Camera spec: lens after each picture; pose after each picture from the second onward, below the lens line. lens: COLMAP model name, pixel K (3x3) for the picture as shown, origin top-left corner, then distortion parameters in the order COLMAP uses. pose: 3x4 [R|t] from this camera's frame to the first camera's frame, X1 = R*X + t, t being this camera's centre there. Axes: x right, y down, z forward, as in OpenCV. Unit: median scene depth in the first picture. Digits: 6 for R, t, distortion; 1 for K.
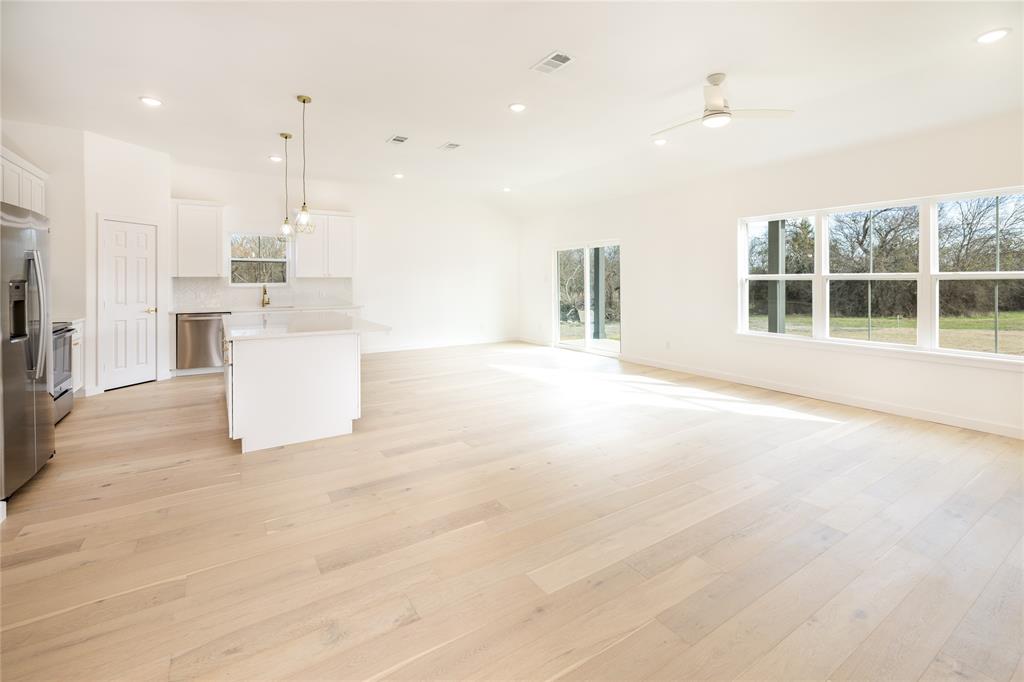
lens RADIAL K [[439.5, 0, 512.0], [0, 439.5, 341.0], [0, 0, 1]] dist [0.000023, 0.000042]
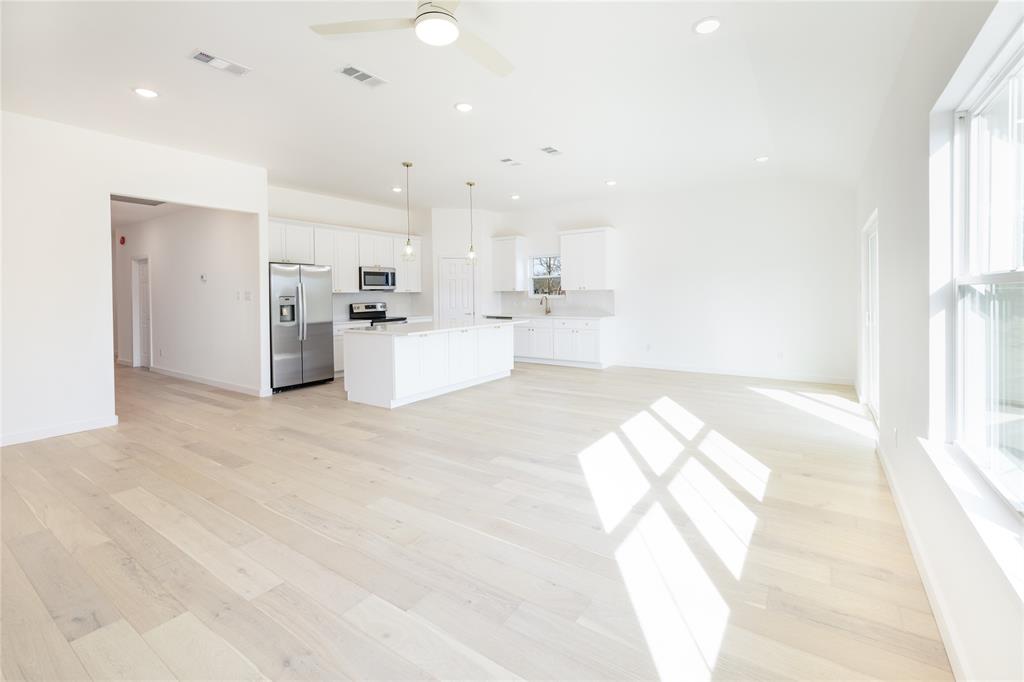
lens RADIAL K [[448.0, 0, 532.7], [0, 448.0, 340.1], [0, 0, 1]] dist [-0.000166, -0.000026]
pose [[0.406760, 0.092048, -0.908886, 0.808905], [-0.115144, 0.992142, 0.048948, -0.089685], [0.906249, 0.084743, 0.414162, 0.635586]]
